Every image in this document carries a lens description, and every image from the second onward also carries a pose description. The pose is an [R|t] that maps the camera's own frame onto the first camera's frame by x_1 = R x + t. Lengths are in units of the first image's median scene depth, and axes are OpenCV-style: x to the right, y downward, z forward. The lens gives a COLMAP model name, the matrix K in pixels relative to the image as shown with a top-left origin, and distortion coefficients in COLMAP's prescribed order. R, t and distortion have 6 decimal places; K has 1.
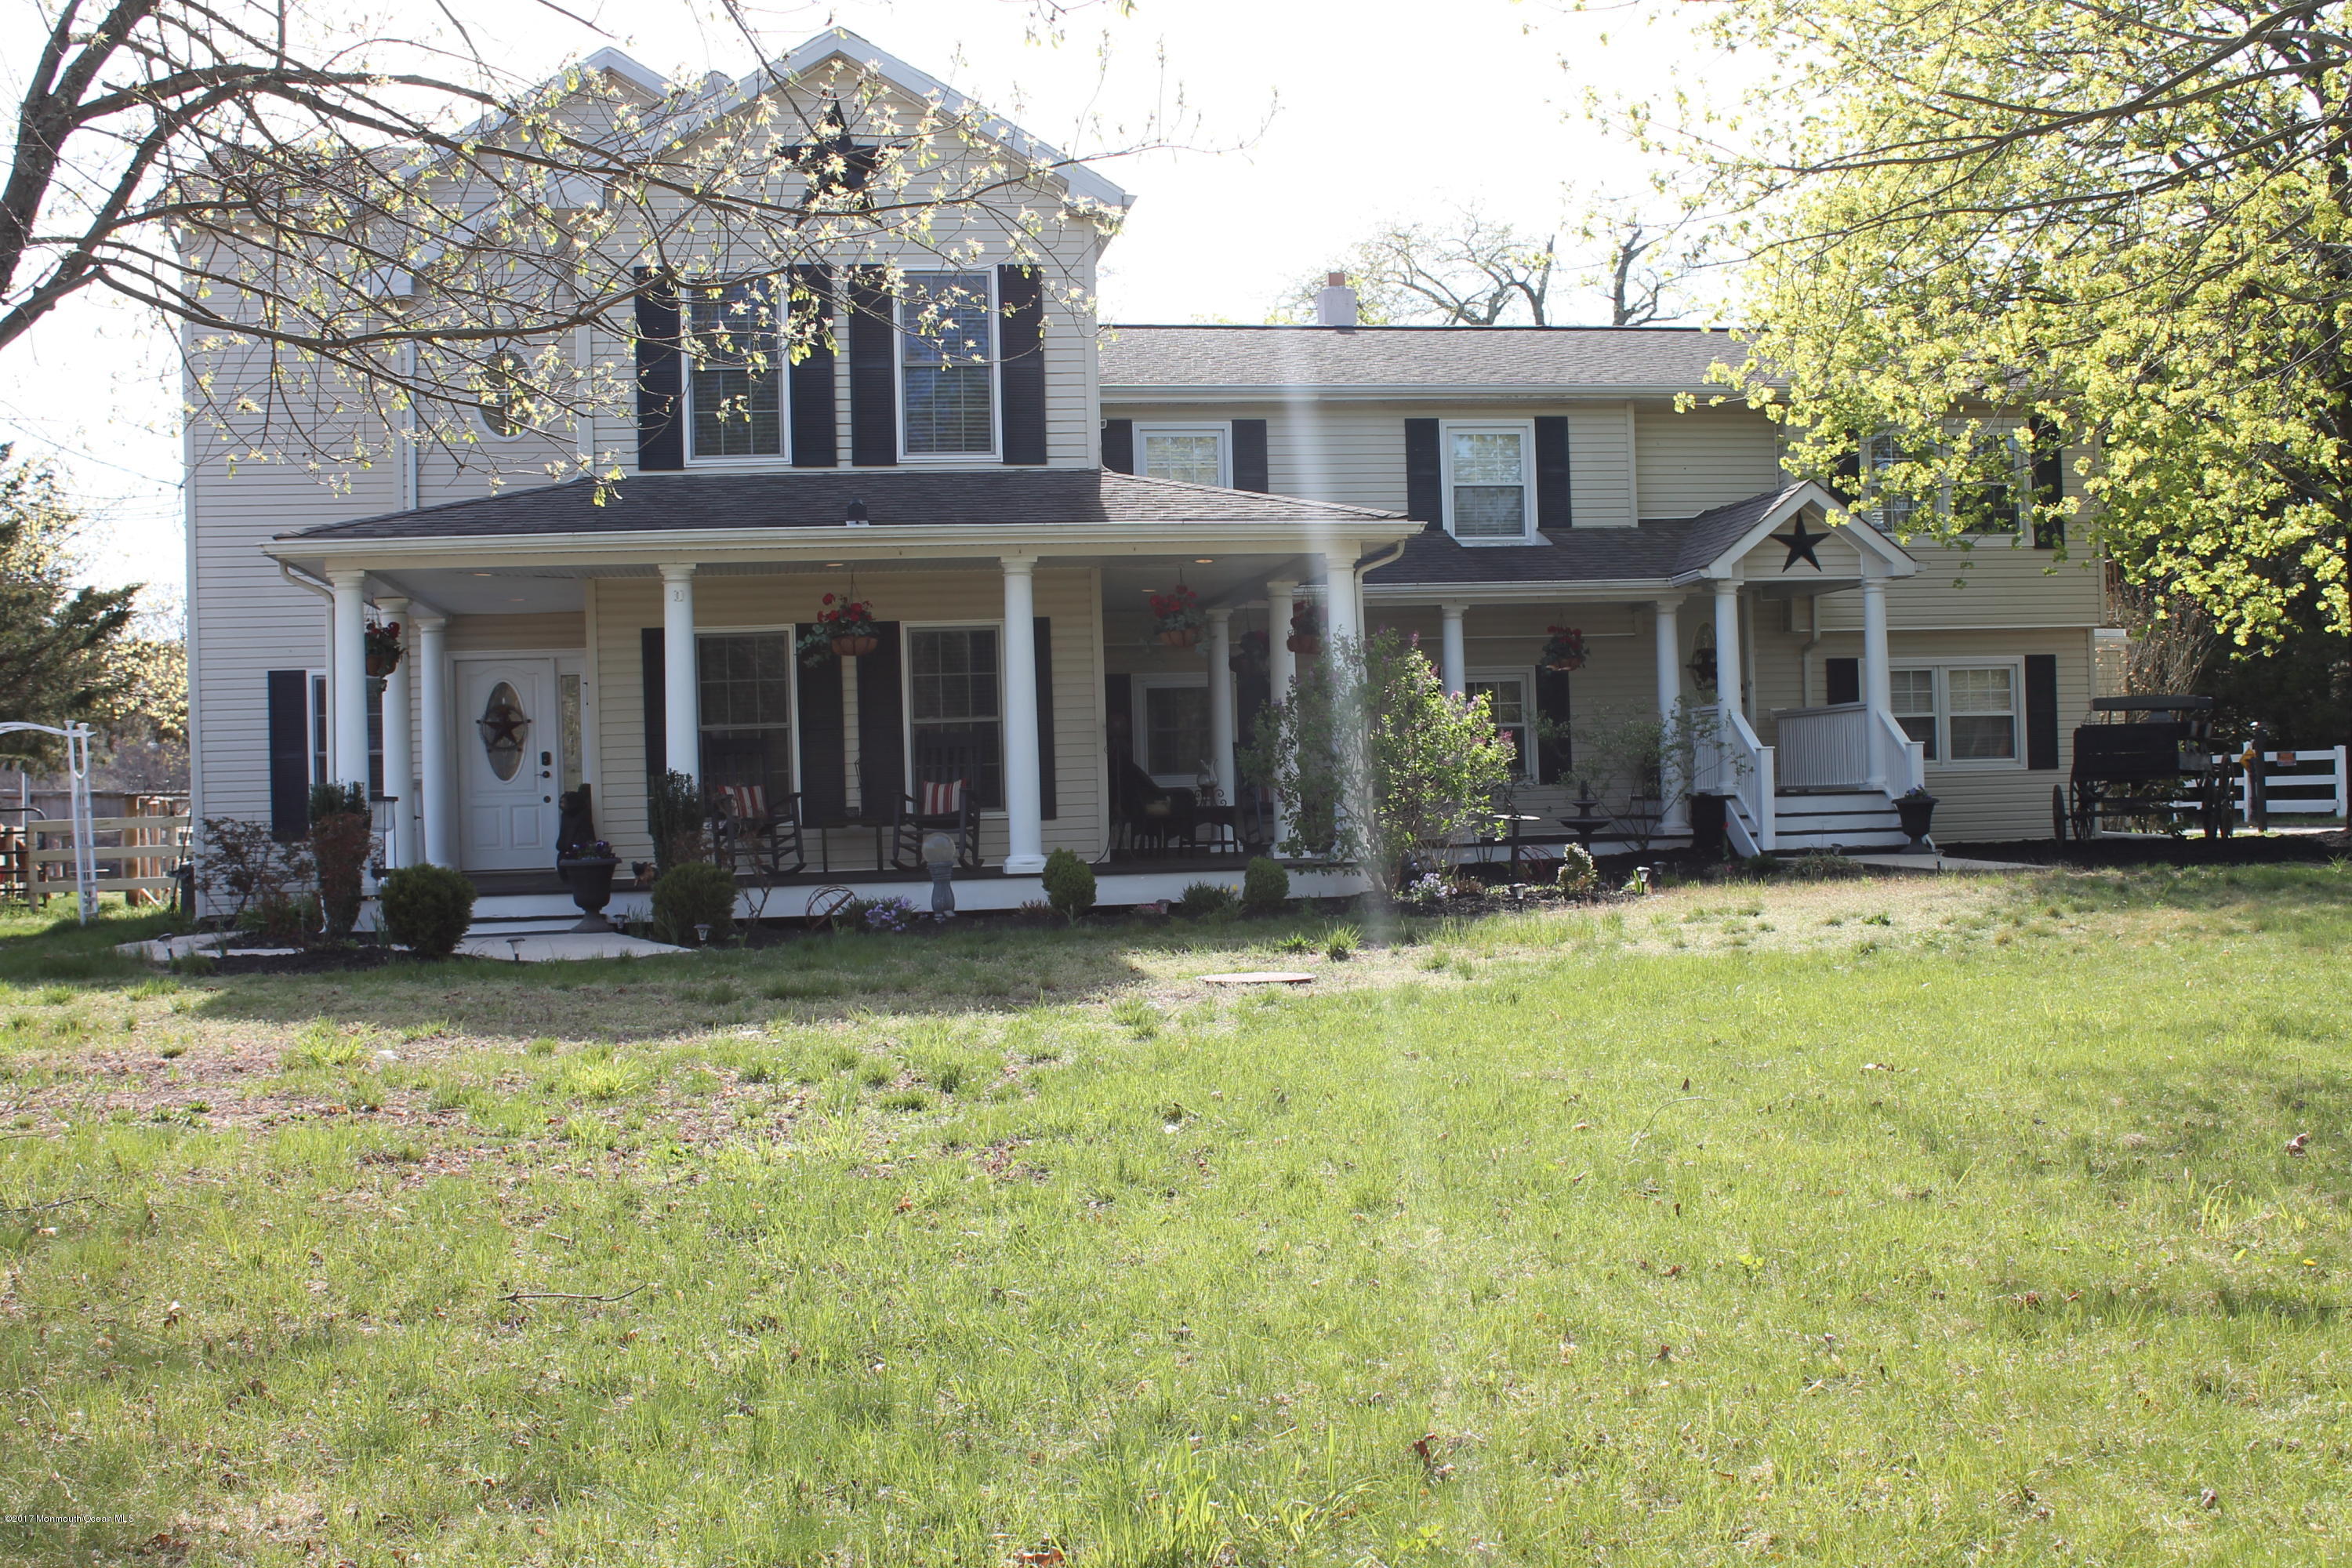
lens RADIAL K [[2539.9, 0, 1176.0], [0, 2539.9, 784.0], [0, 0, 1]] dist [-0.067498, 0.008158]
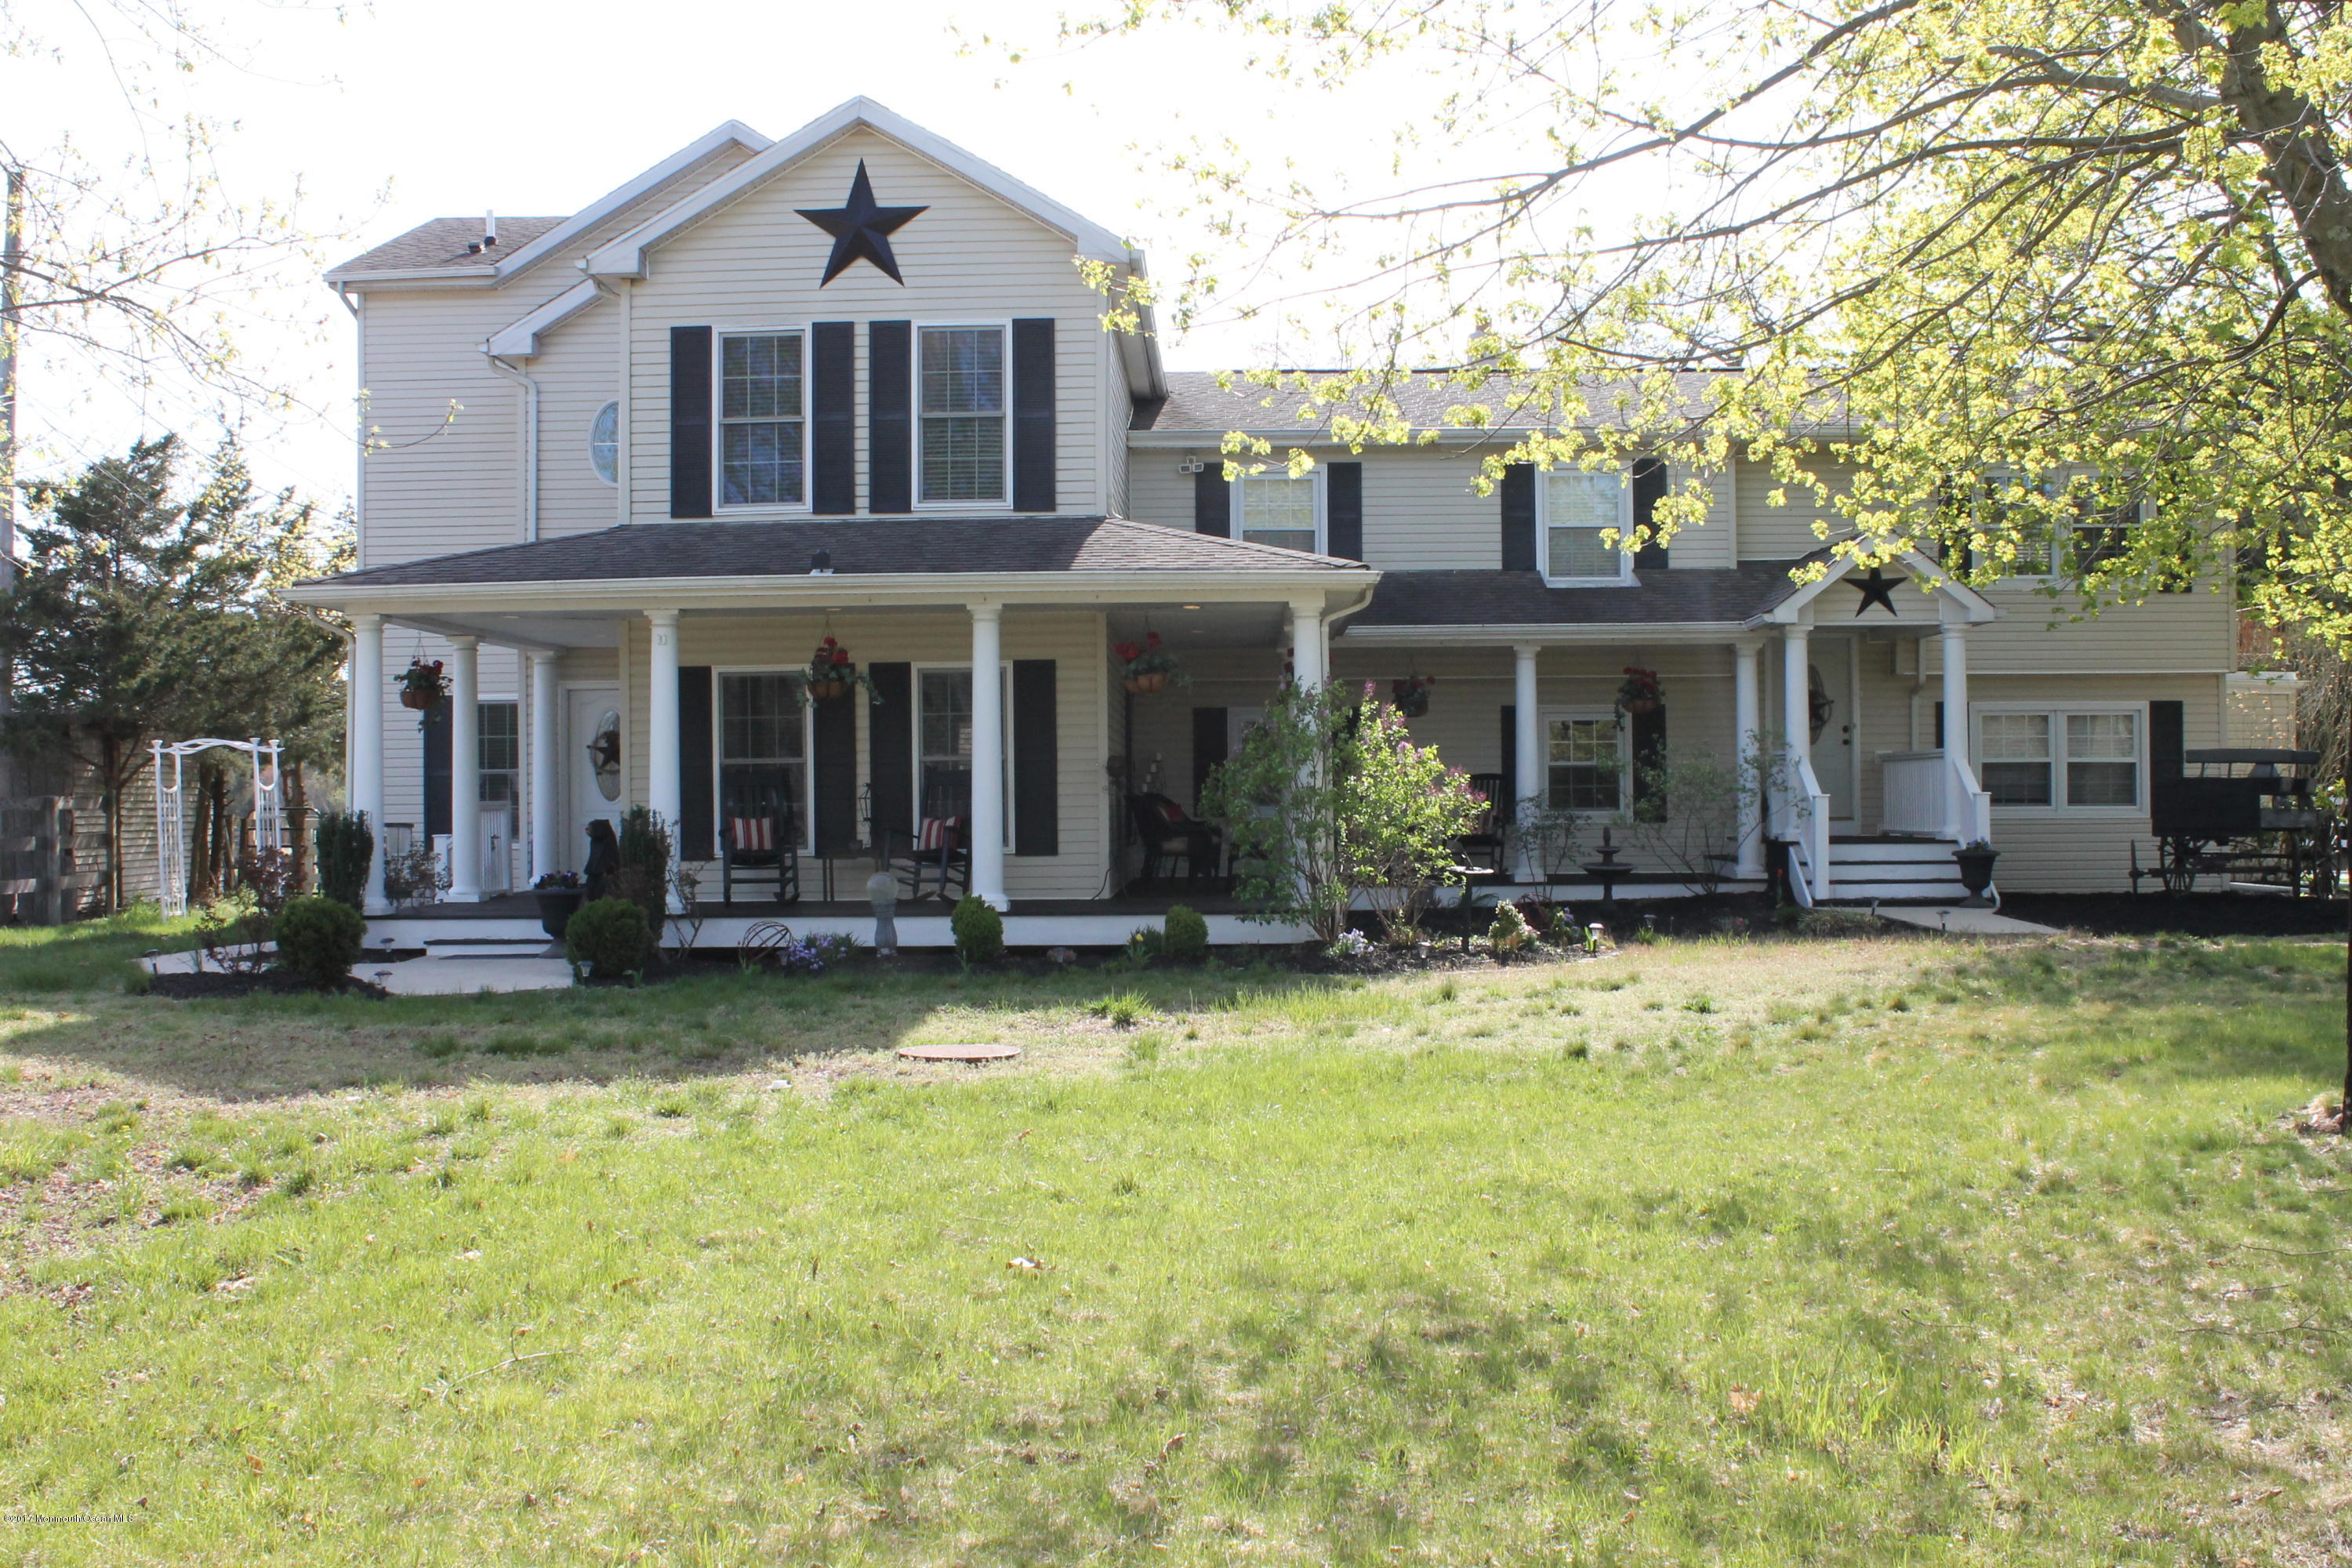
lens RADIAL K [[2308.7, 0, 1176.0], [0, 2308.7, 784.0], [0, 0, 1]] dist [-0.086044, 0.025442]
pose [[0.983289, 0.021095, -0.180826, 0.169795], [-0.020656, 0.999777, 0.004309, -0.020073], [0.180877, -0.000501, 0.983506, 0.085328]]
